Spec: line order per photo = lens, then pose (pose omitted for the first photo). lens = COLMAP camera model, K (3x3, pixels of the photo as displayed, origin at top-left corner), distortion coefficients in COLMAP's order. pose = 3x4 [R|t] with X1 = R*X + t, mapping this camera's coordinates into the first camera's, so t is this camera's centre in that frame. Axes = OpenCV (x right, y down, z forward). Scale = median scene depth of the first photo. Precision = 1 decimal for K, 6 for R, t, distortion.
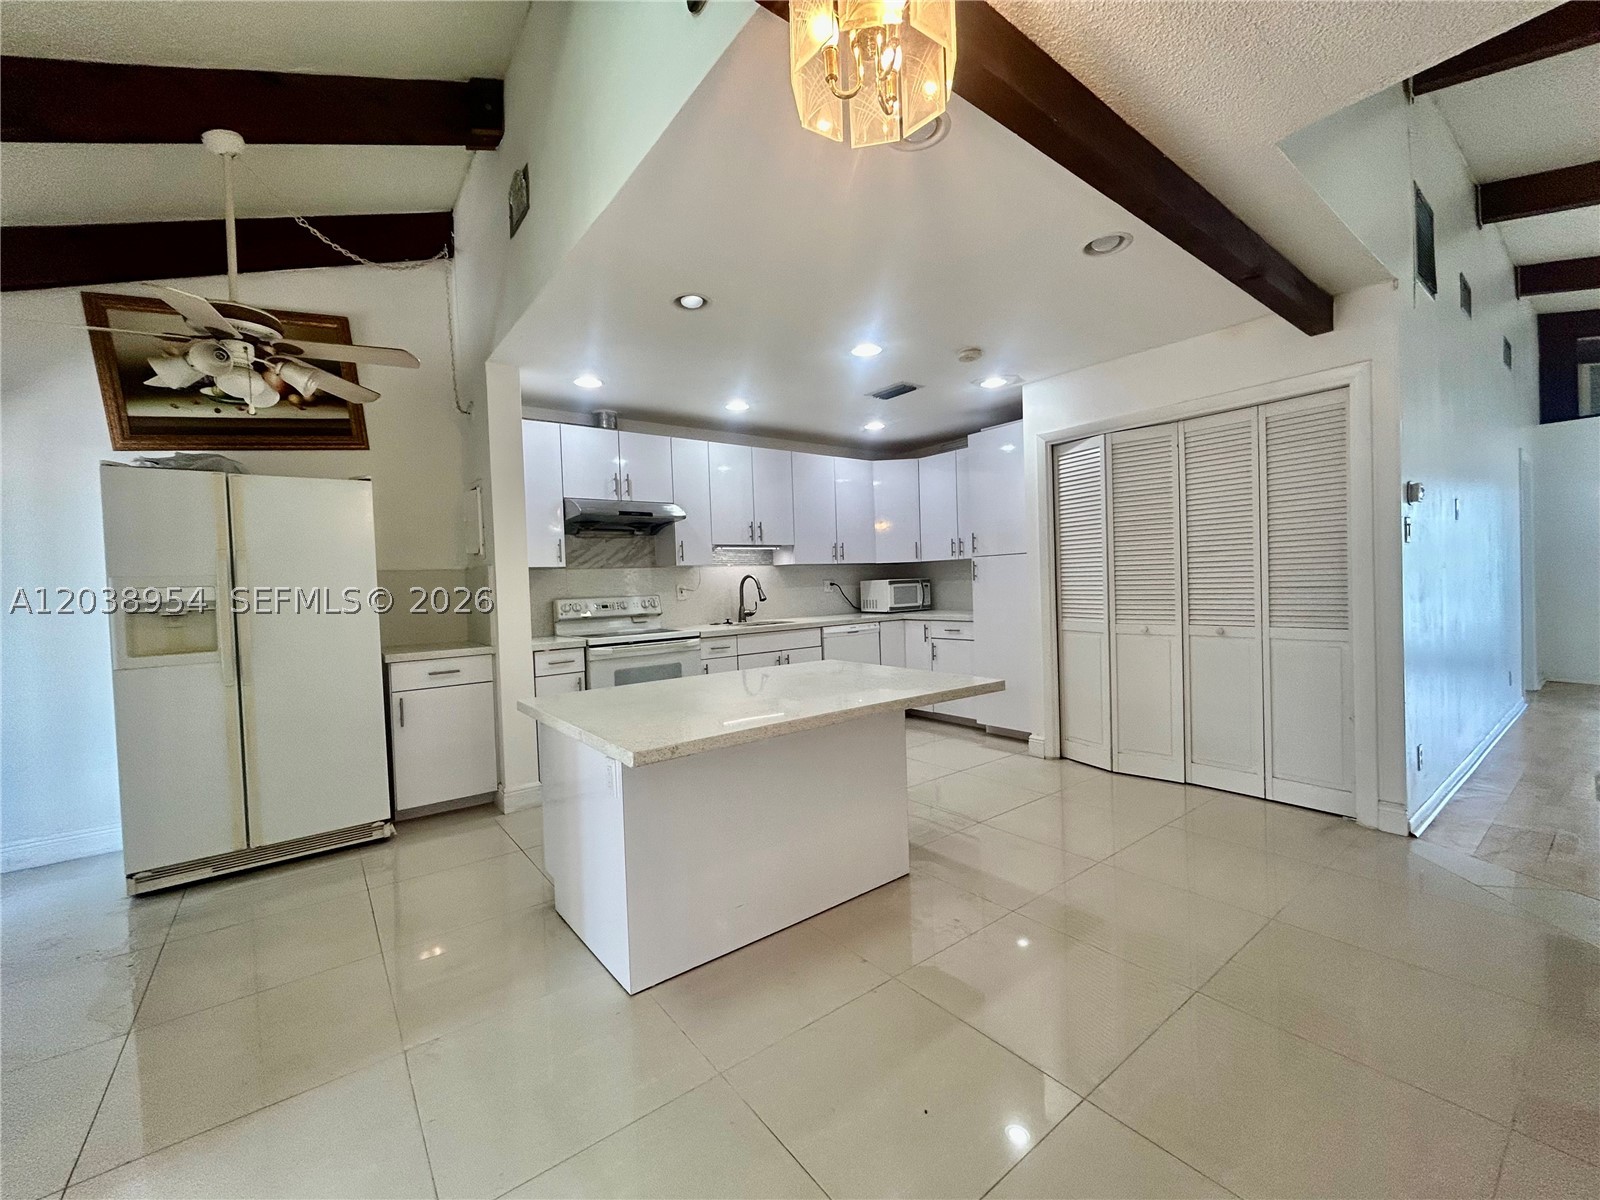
lens RADIAL K [[647.2, 0, 803.0], [0, 647.2, 596.4], [0, 0, 1]] dist [0.001250, 0.000290]
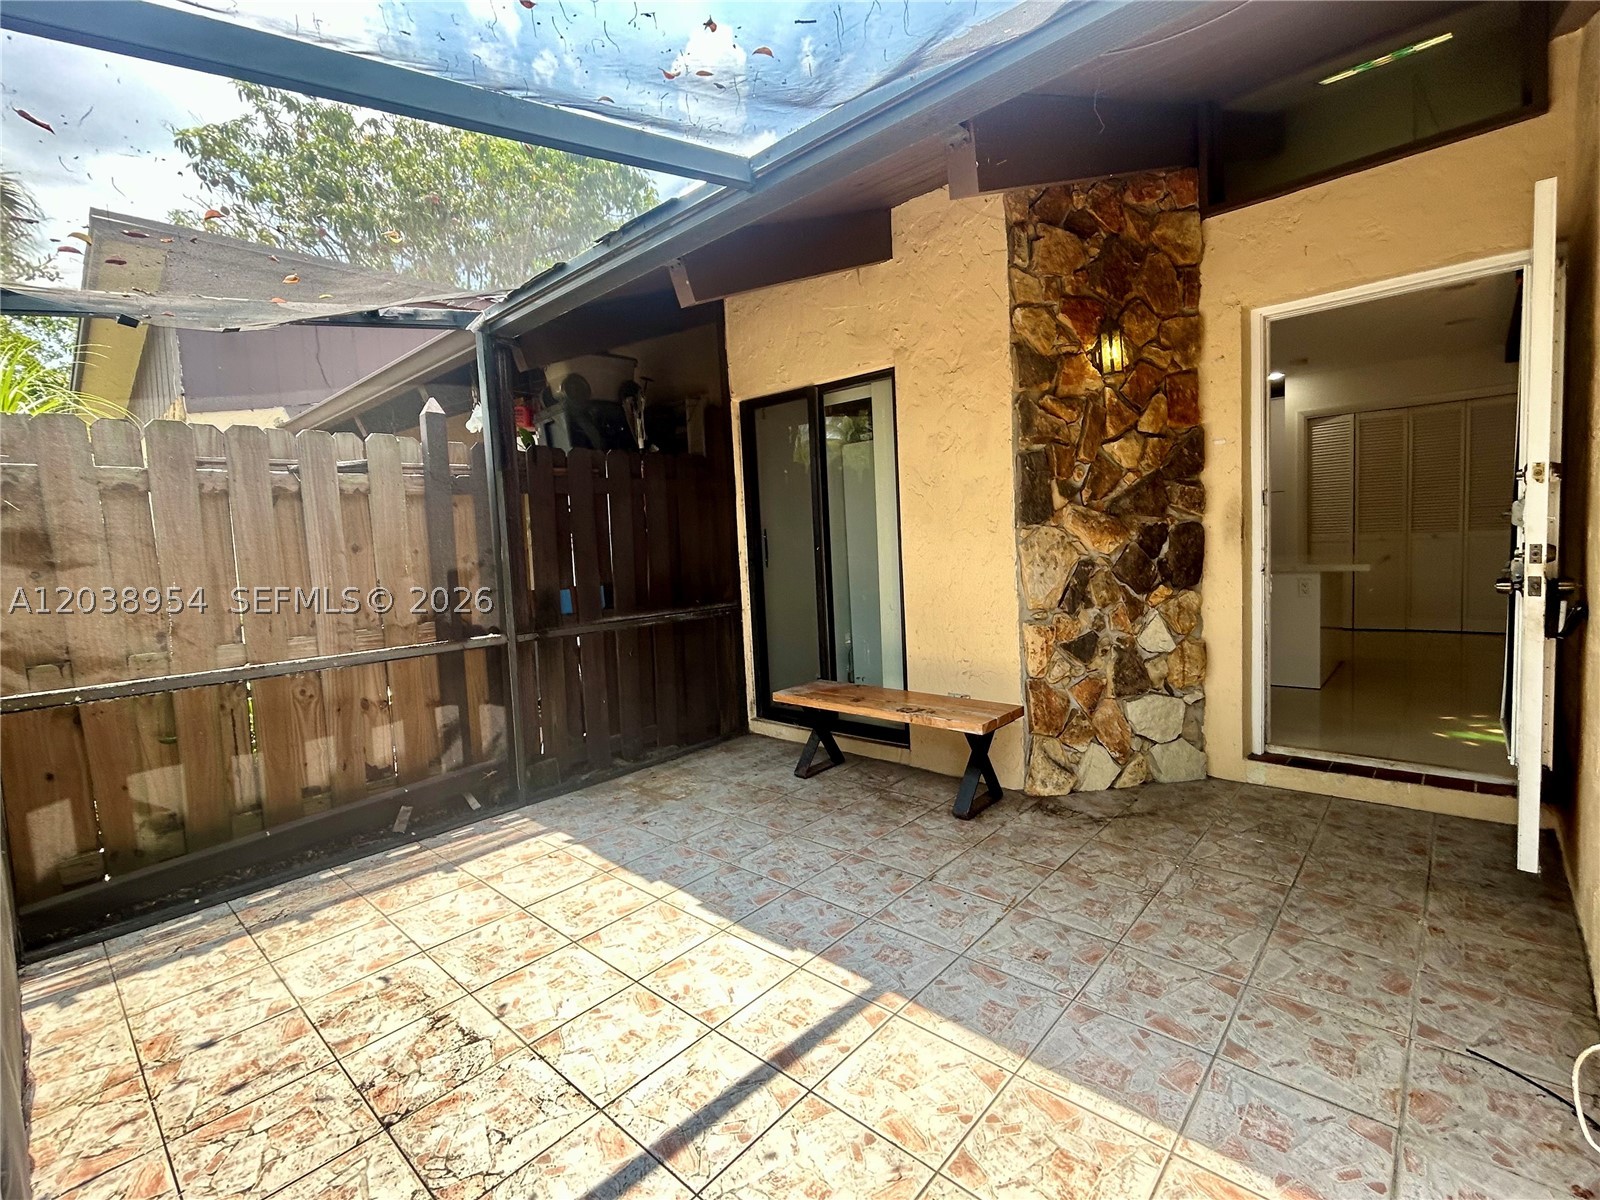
lens RADIAL K [[727.8, 0, 798.3], [0, 727.8, 596.6], [0, 0, 1]] dist [0.000929, 0.000527]
pose [[0.985740, -0.024726, 0.166449, -0.879667], [0.016836, 0.998674, 0.048650, 0.062938], [-0.167431, -0.045154, 0.984849, -0.401517]]
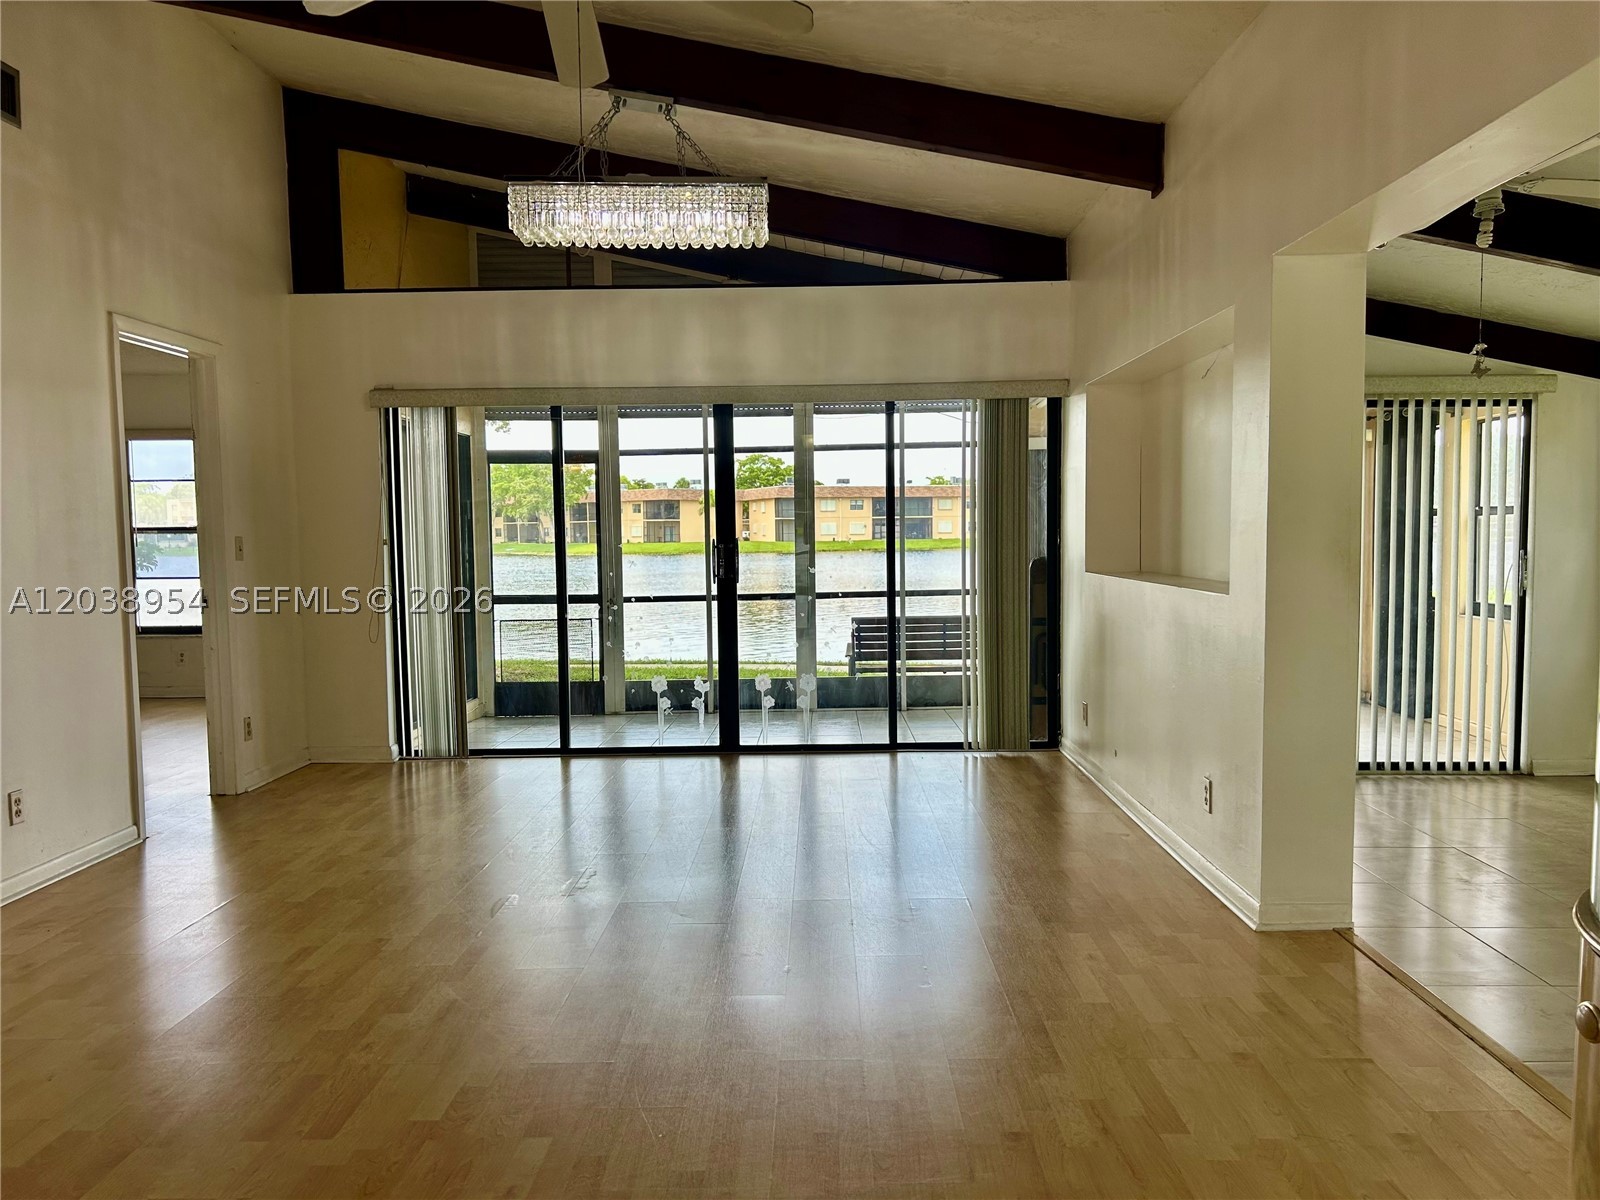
lens RADIAL K [[1197.6, 0, 805.2], [0, 1197.6, 608.5], [0, 0, 1]] dist [0.062659, -0.002172]
pose [[0.622829, -0.023624, 0.782001, 0.744217], [0.008103, 0.999685, 0.023747, -0.027175], [-0.782316, -0.008454, 0.622825, 0.044020]]
